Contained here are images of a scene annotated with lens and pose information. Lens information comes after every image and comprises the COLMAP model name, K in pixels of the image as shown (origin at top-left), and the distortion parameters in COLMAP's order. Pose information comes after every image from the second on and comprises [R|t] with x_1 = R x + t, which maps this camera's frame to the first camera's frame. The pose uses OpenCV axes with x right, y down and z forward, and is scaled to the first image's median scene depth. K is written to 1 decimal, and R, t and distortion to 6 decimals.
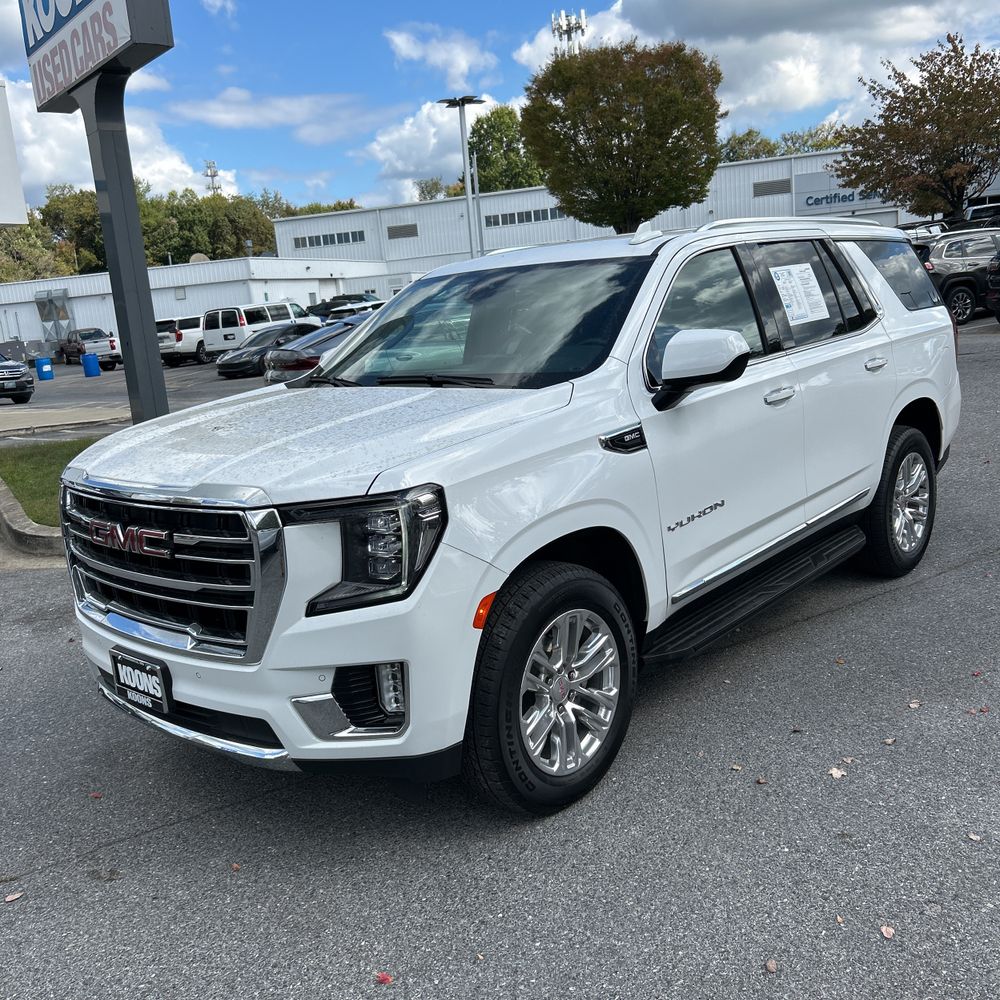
lens RADIAL K [[999.6, 0, 496.9], [0, 999.6, 504.7], [0, 0, 1]] dist [0.063422, -0.079093]
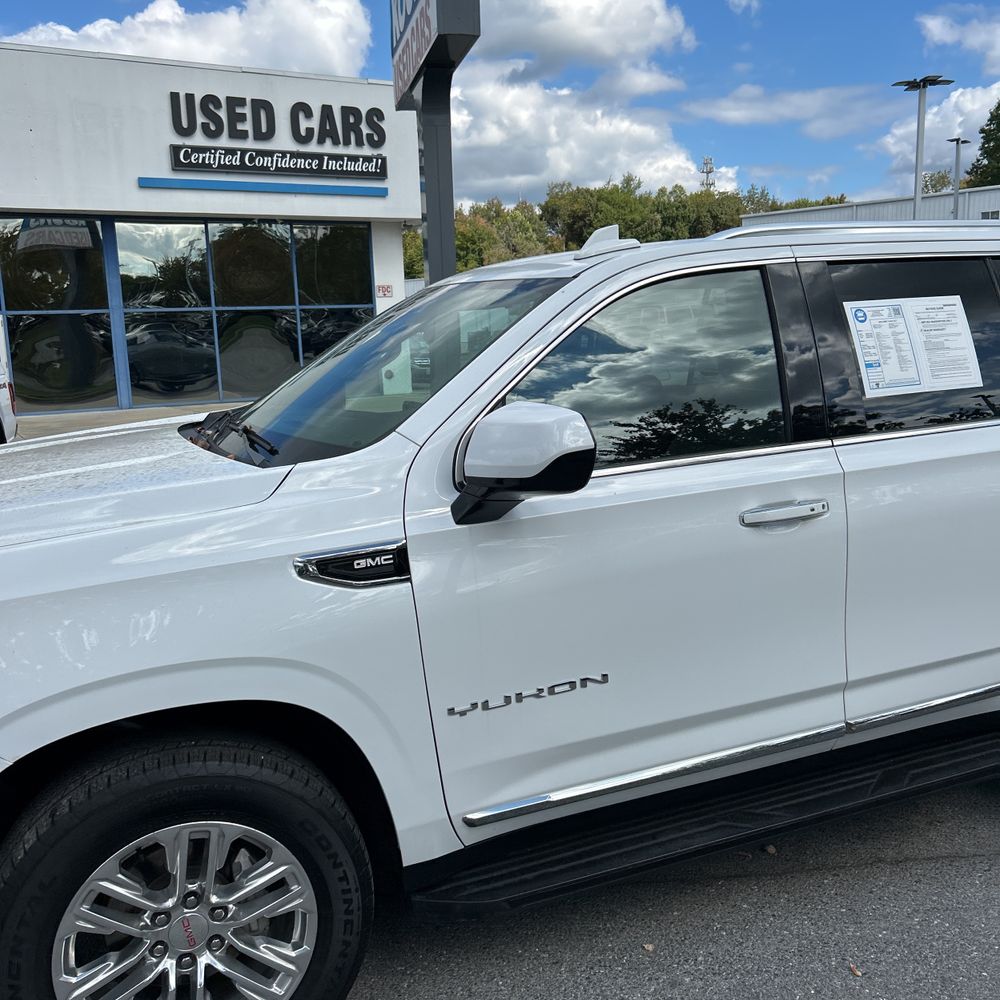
lens RADIAL K [[1020.9, 0, 494.4], [0, 1020.9, 497.1], [0, 0, 1]] dist [-0.000049, 0.034596]
pose [[0.895646, 0.127568, -0.426081, 0.444444], [-0.130601, 0.991186, 0.022230, -0.125315], [0.425161, 0.035736, 0.904412, 0.423266]]
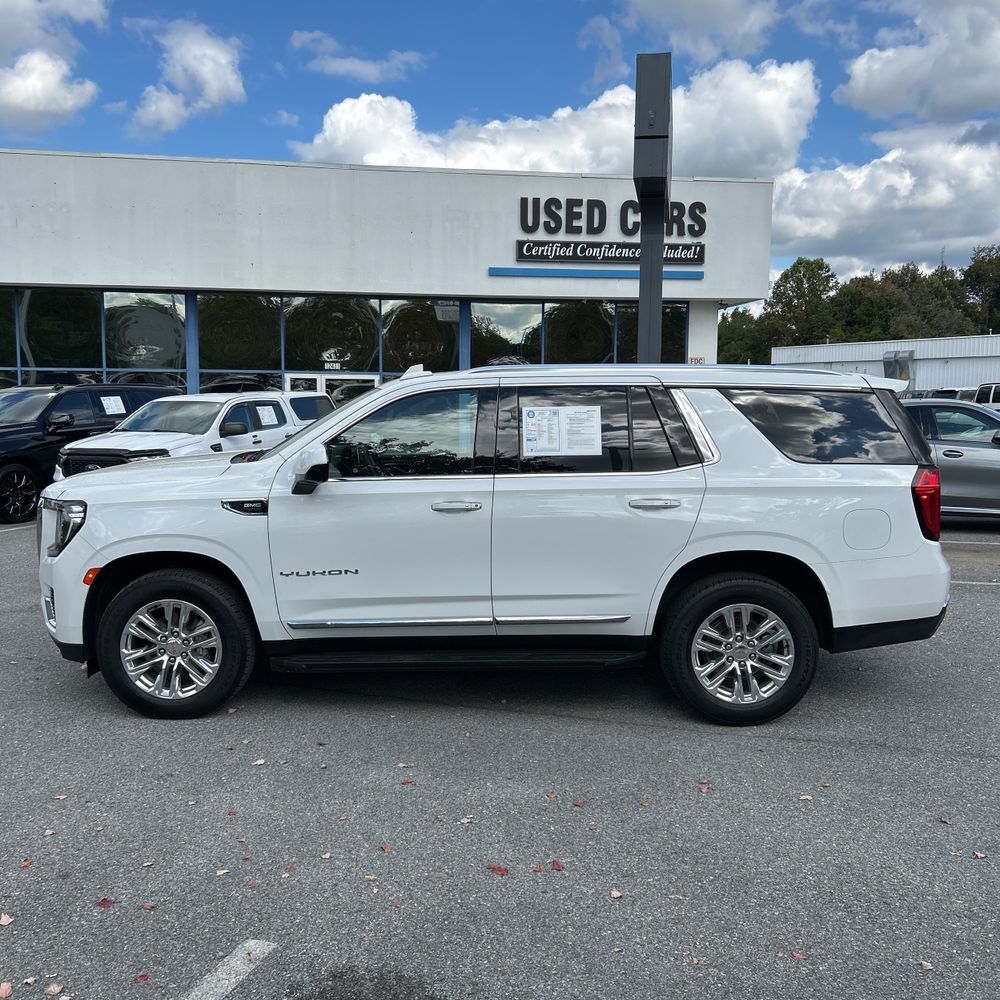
lens RADIAL K [[999.6, 0, 496.9], [0, 999.6, 504.7], [0, 0, 1]] dist [0.063422, -0.079093]
pose [[0.658361, 0.174894, -0.732102, 1.415052], [-0.214167, 0.975955, 0.040555, -0.199044], [0.721591, 0.130092, 0.679987, 0.213625]]
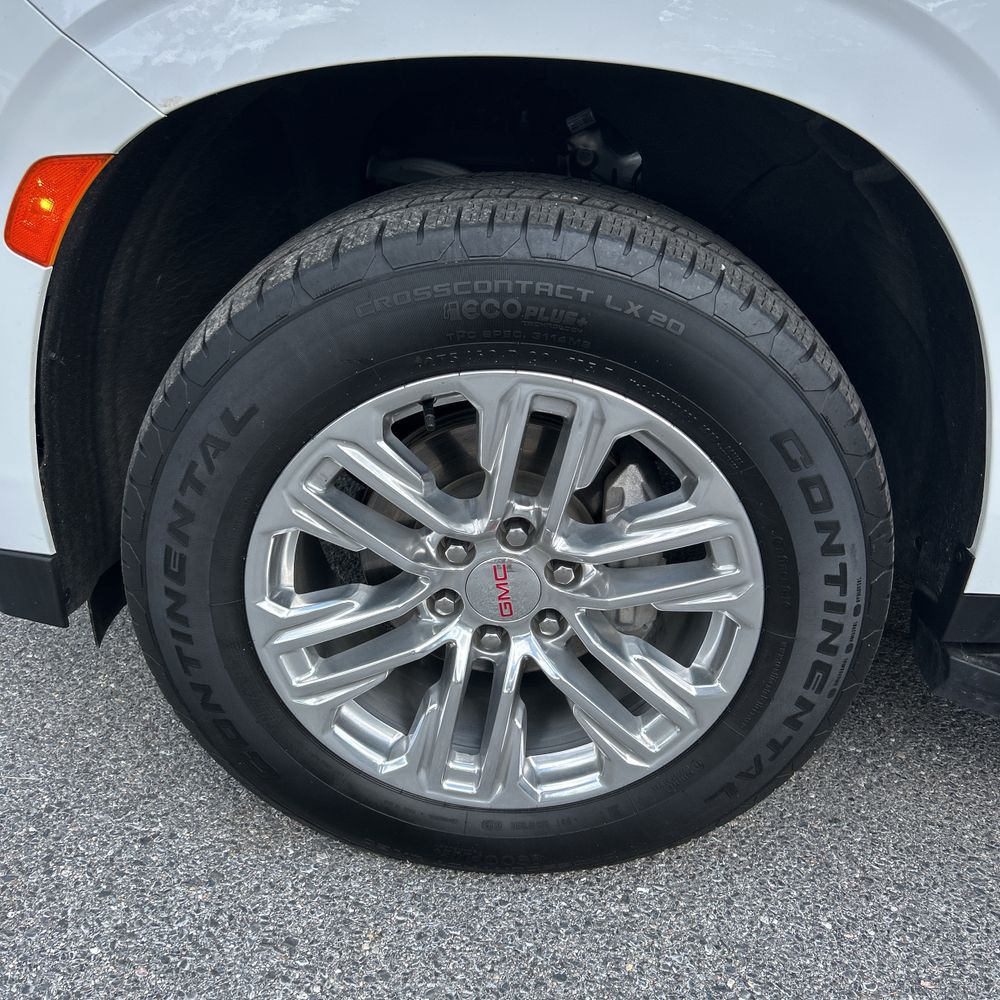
lens RADIAL K [[1005.2, 0, 488.0], [0, 1005.2, 511.7], [0, 0, 1]] dist [0.045770, -0.046468]
pose [[0.632286, 0.459147, -0.624018, 0.231634], [-0.253247, 0.883703, 0.393619, 0.028542], [0.732175, -0.090849, 0.675031, 0.698687]]
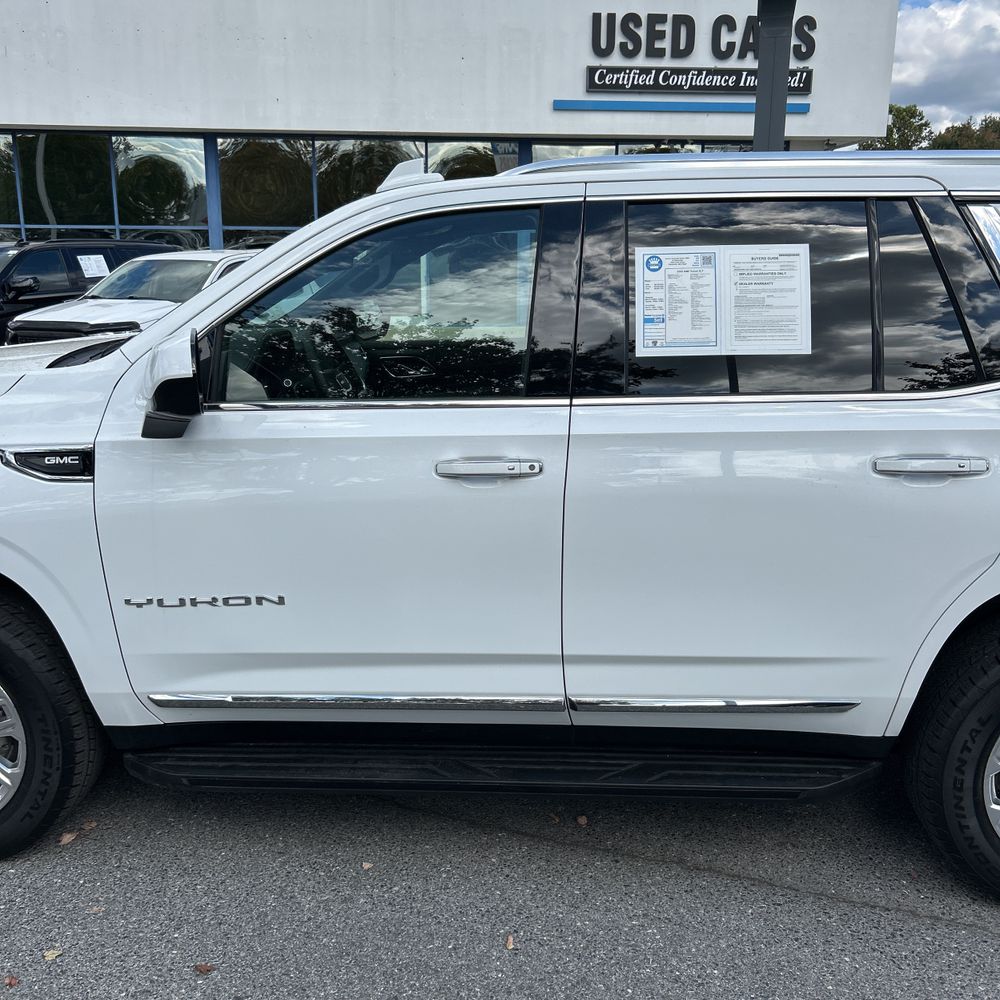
lens RADIAL K [[999.6, 0, 496.9], [0, 999.6, 504.7], [0, 0, 1]] dist [0.063422, -0.079093]
pose [[0.612840, 0.275508, -0.740623, 0.827692], [-0.214915, 0.960034, 0.179292, -0.222624], [0.760420, 0.049293, 0.647559, 0.723410]]
